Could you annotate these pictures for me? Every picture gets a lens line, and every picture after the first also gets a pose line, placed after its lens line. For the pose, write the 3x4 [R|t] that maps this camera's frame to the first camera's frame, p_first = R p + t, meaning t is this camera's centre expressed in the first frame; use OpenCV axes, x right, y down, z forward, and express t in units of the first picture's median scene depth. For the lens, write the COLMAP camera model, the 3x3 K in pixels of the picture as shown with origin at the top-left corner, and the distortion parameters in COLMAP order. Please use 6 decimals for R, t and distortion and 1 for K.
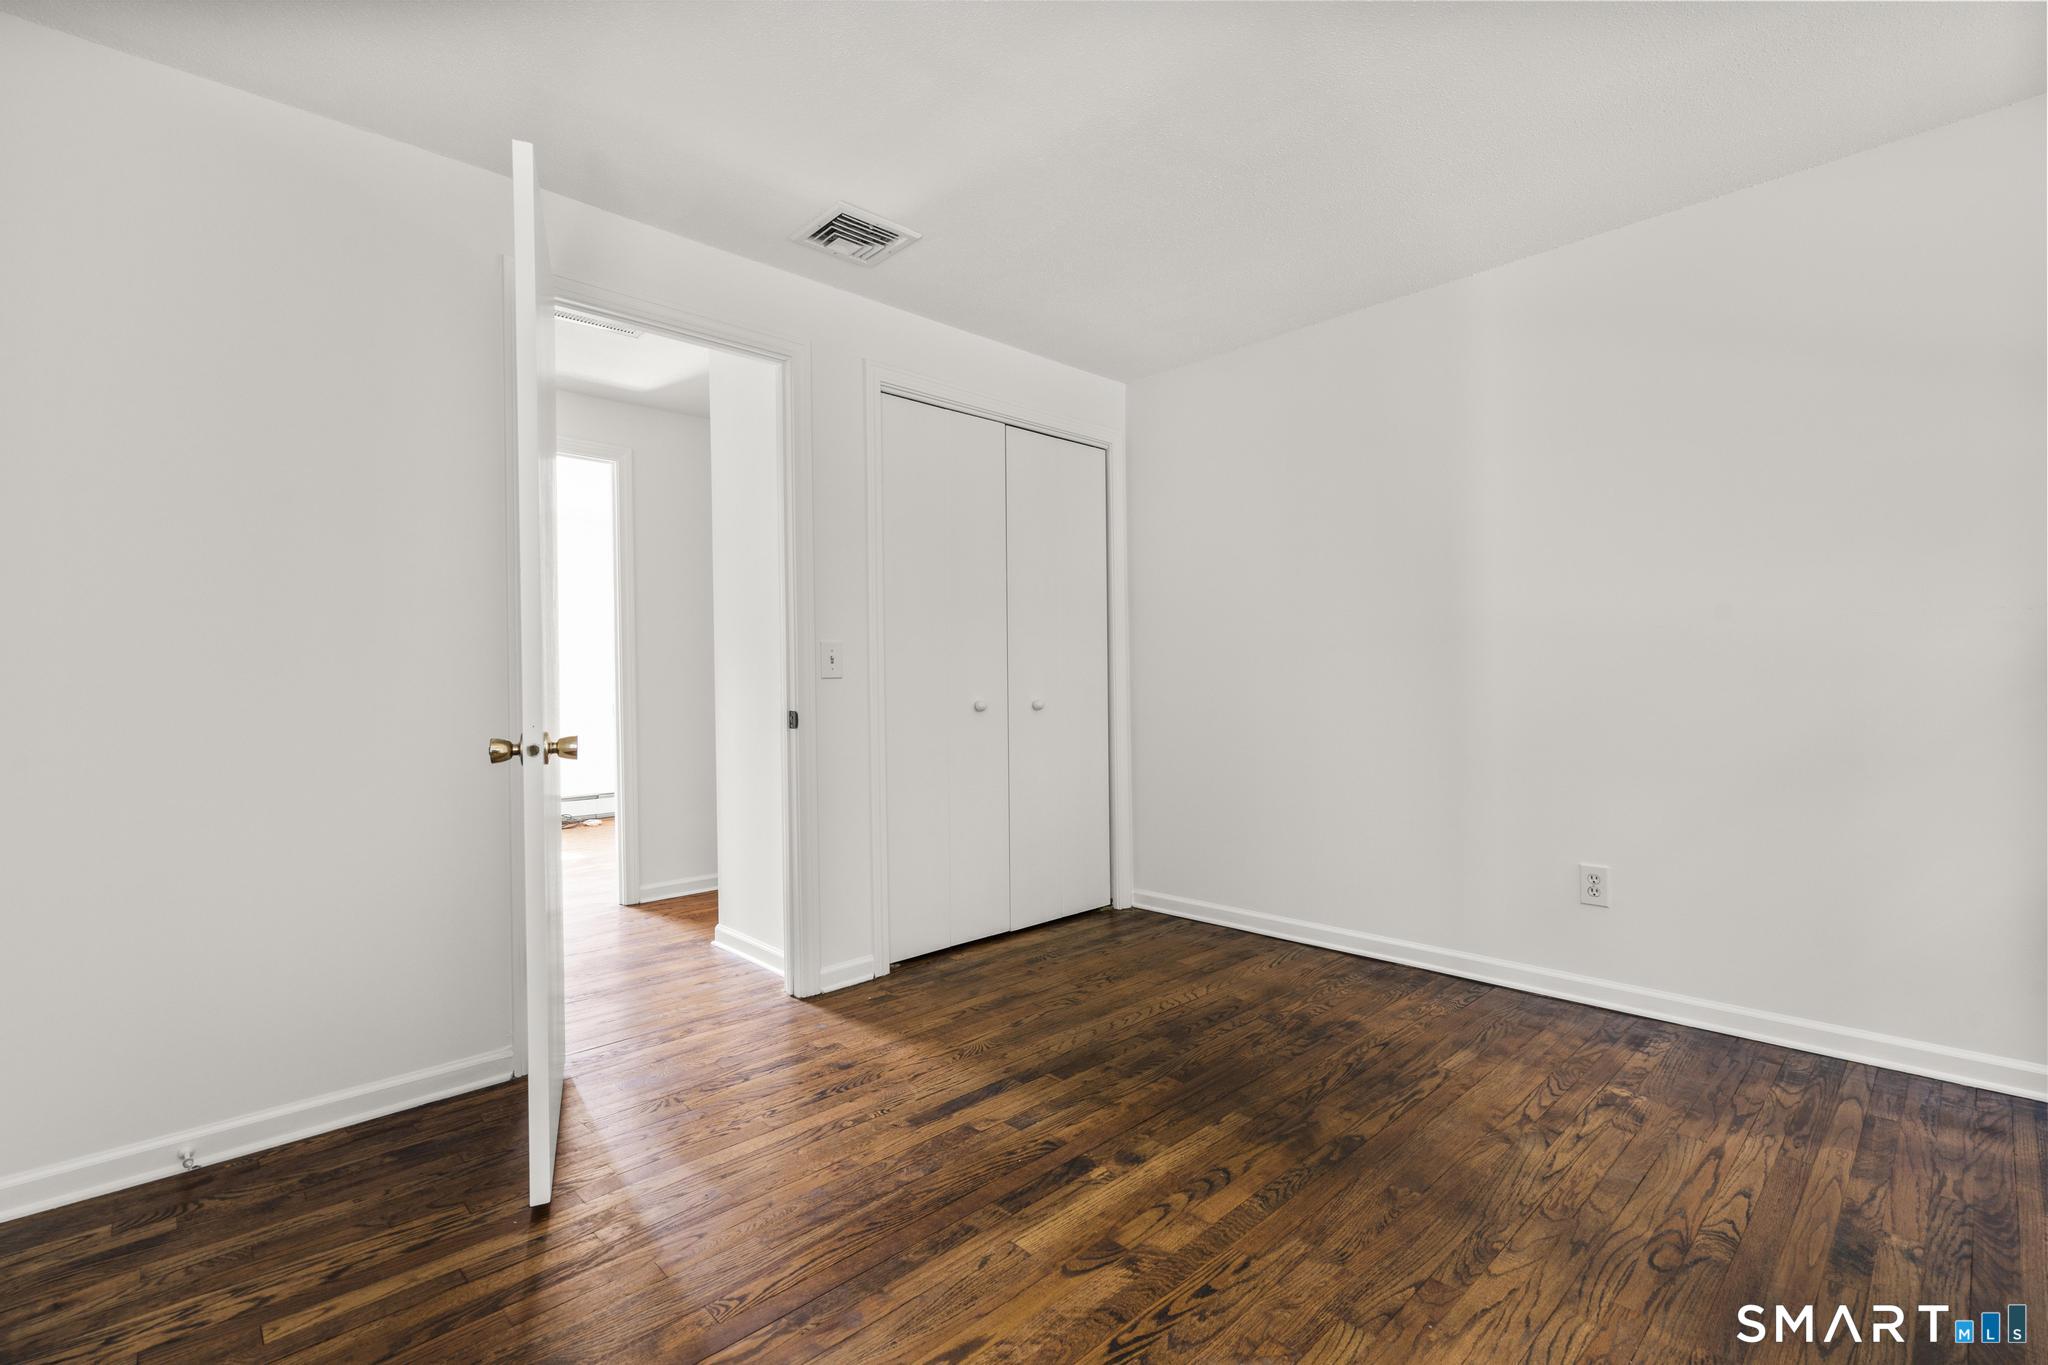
lens RADIAL K [[922.2, 0, 1024.2], [0, 922.2, 683.3], [0, 0, 1]] dist [-0.006185, 0.001896]
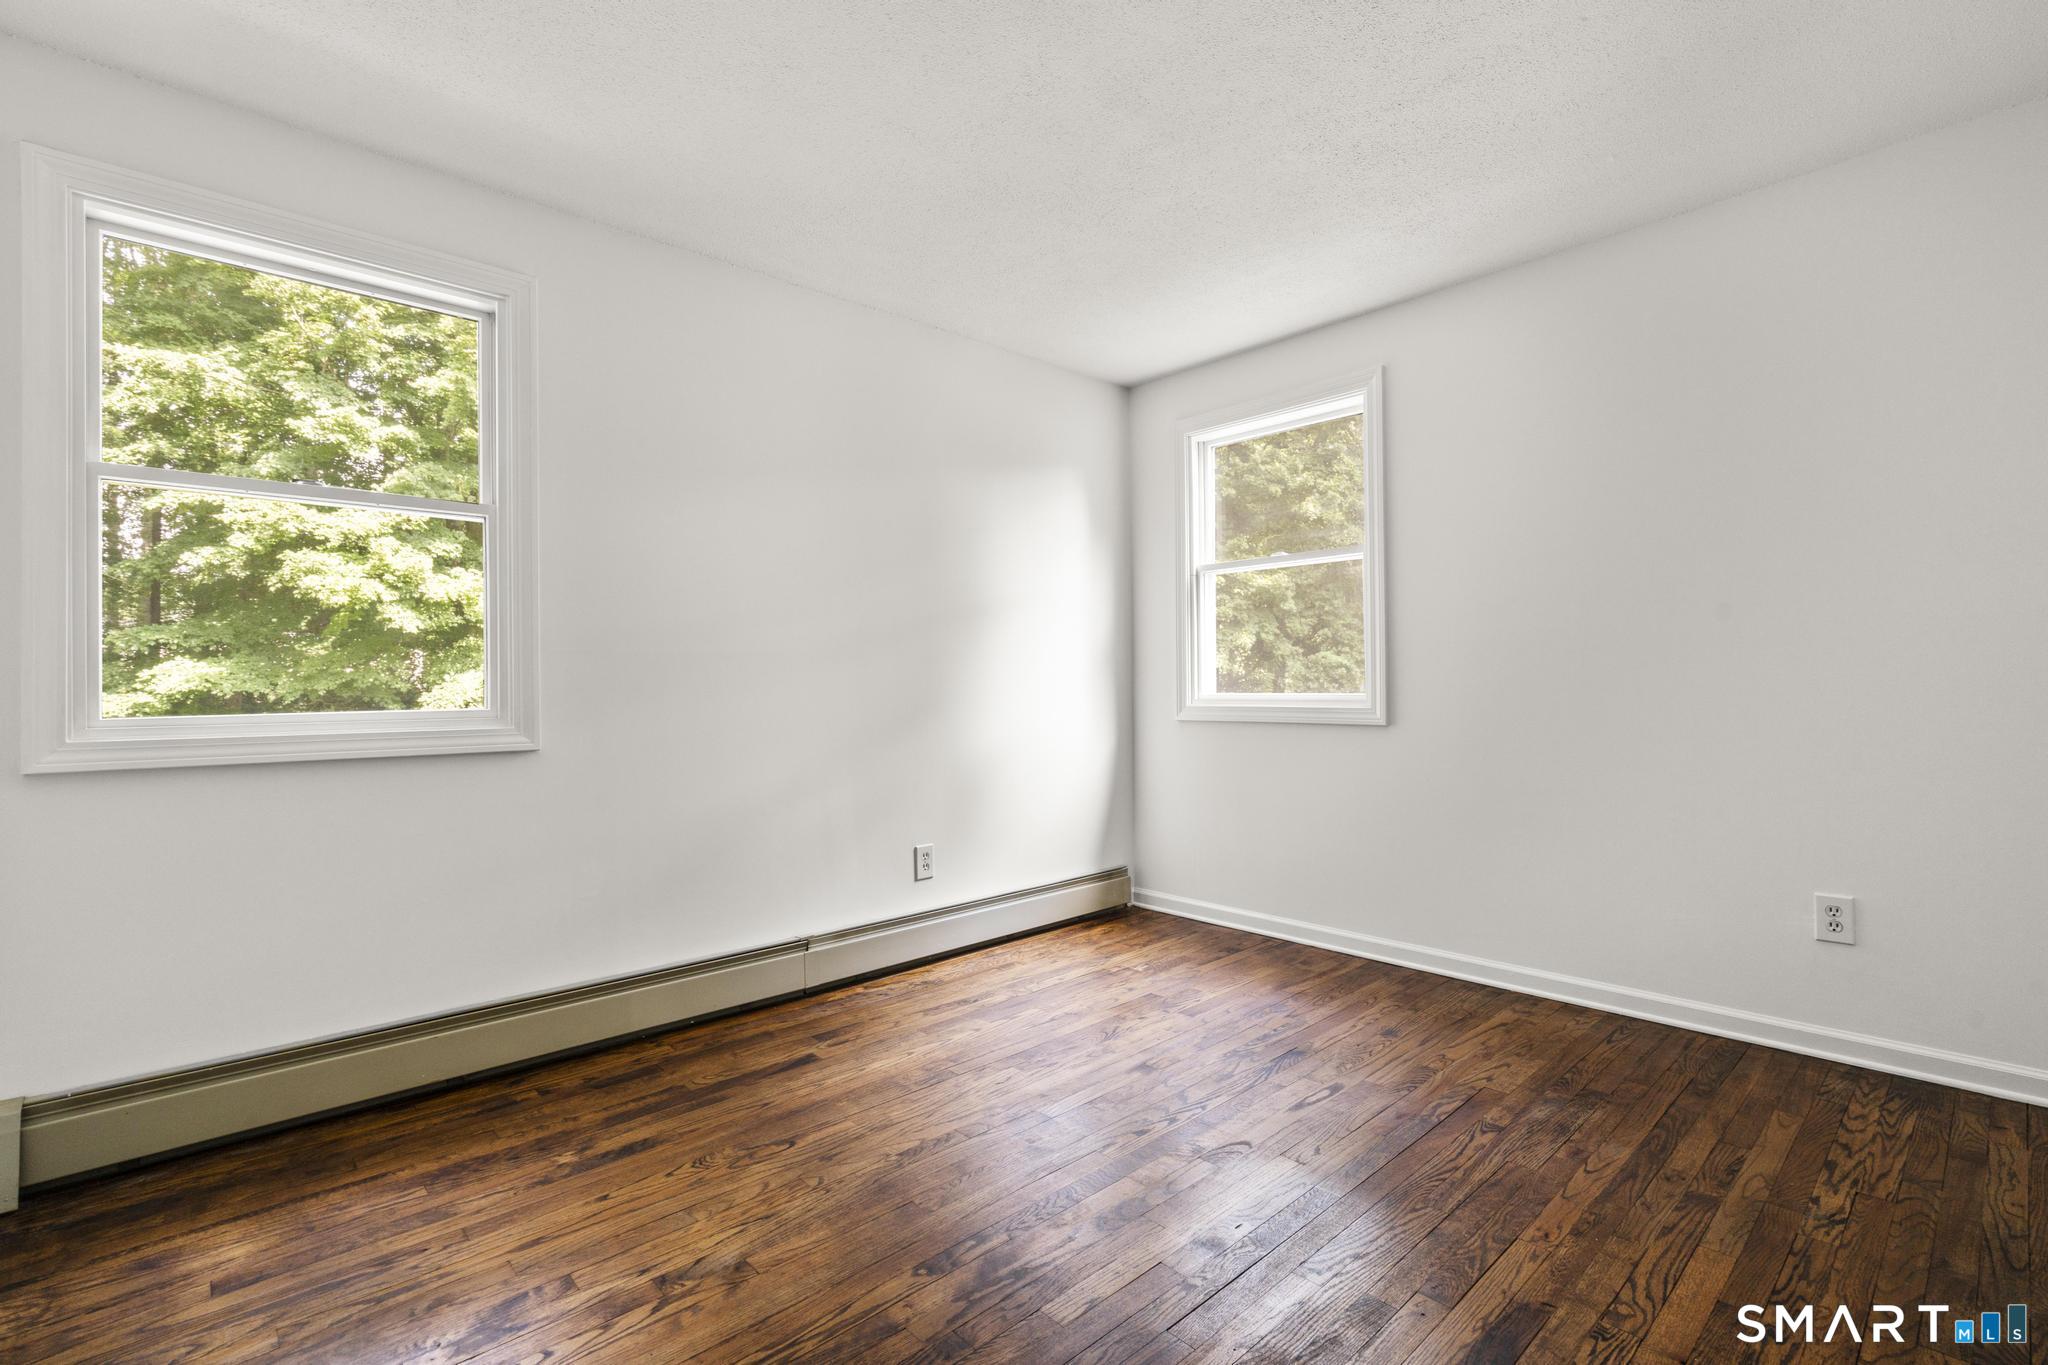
lens RADIAL K [[922.2, 0, 1024.1], [0, 922.2, 684.7], [0, 0, 1]] dist [-0.006185, 0.001896]
pose [[-0.999519, 0.026410, 0.016233, 0.259436], [0.026340, 0.999643, -0.004536, -0.000582], [-0.016347, -0.004106, -0.999858, 1.861078]]
